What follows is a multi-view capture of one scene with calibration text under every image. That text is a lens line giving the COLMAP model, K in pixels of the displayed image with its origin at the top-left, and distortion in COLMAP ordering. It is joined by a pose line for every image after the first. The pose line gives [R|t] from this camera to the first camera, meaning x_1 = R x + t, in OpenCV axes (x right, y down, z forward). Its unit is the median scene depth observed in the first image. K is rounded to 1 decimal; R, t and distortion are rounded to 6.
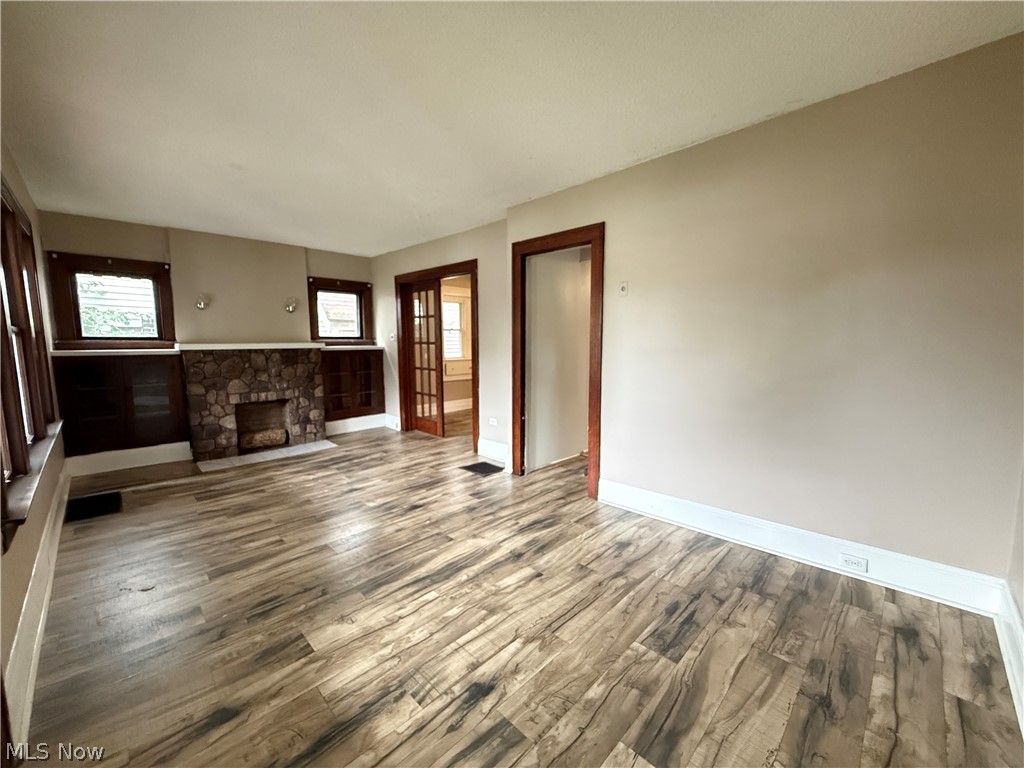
lens RADIAL K [[410.2, 0, 509.9], [0, 410.2, 383.6], [0, 0, 1]] dist [-0.002130, -0.000003]
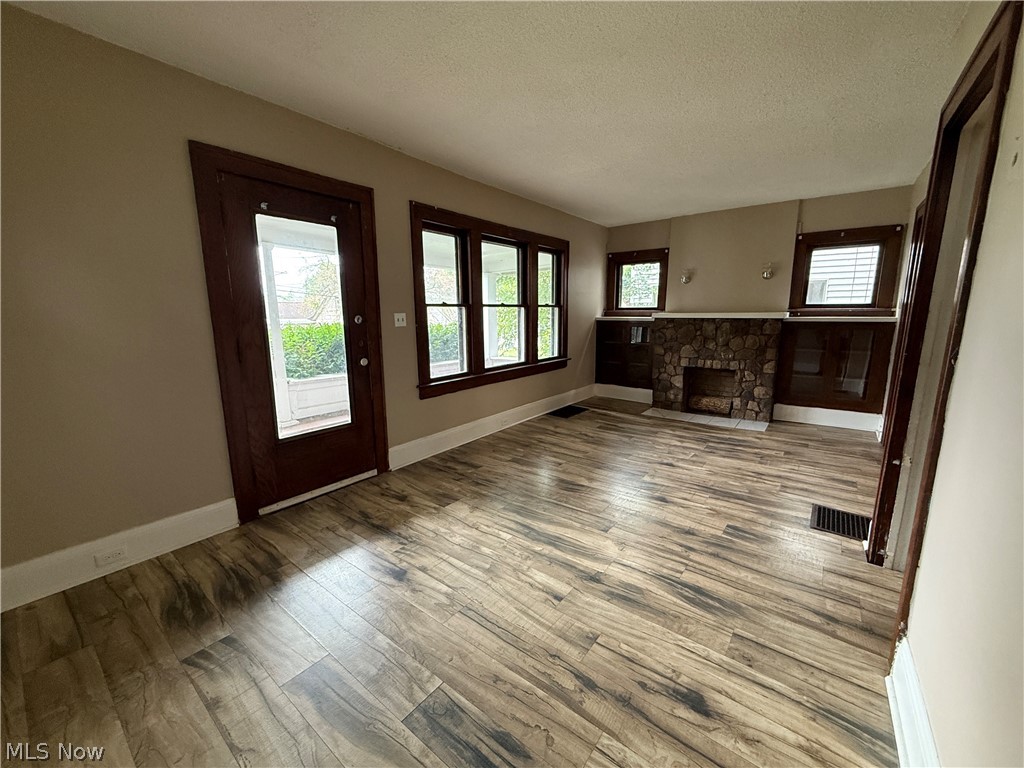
lens RADIAL K [[408.3, 0, 508.7], [0, 408.3, 385.2], [0, 0, 1]] dist [-0.001990, 0.000338]
pose [[0.122662, 0.179166, -0.976142, 0.525045], [-0.097023, 0.981023, 0.167870, -0.057892], [0.987695, 0.074117, 0.137717, 0.500862]]
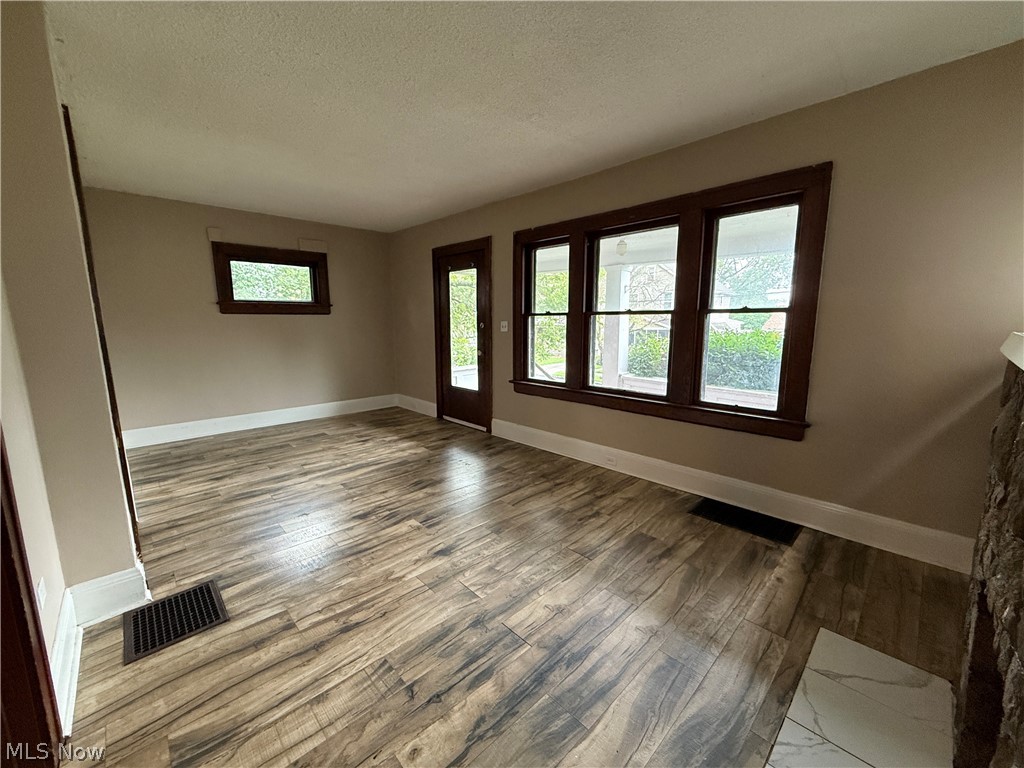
lens RADIAL K [[408.3, 0, 508.7], [0, 408.3, 385.2], [0, 0, 1]] dist [-0.001990, 0.000338]
pose [[-0.999764, 0.003766, 0.021417, -0.529572], [0.009218, 0.965428, 0.260509, -0.178289], [-0.019695, 0.260644, -0.965234, 1.657466]]
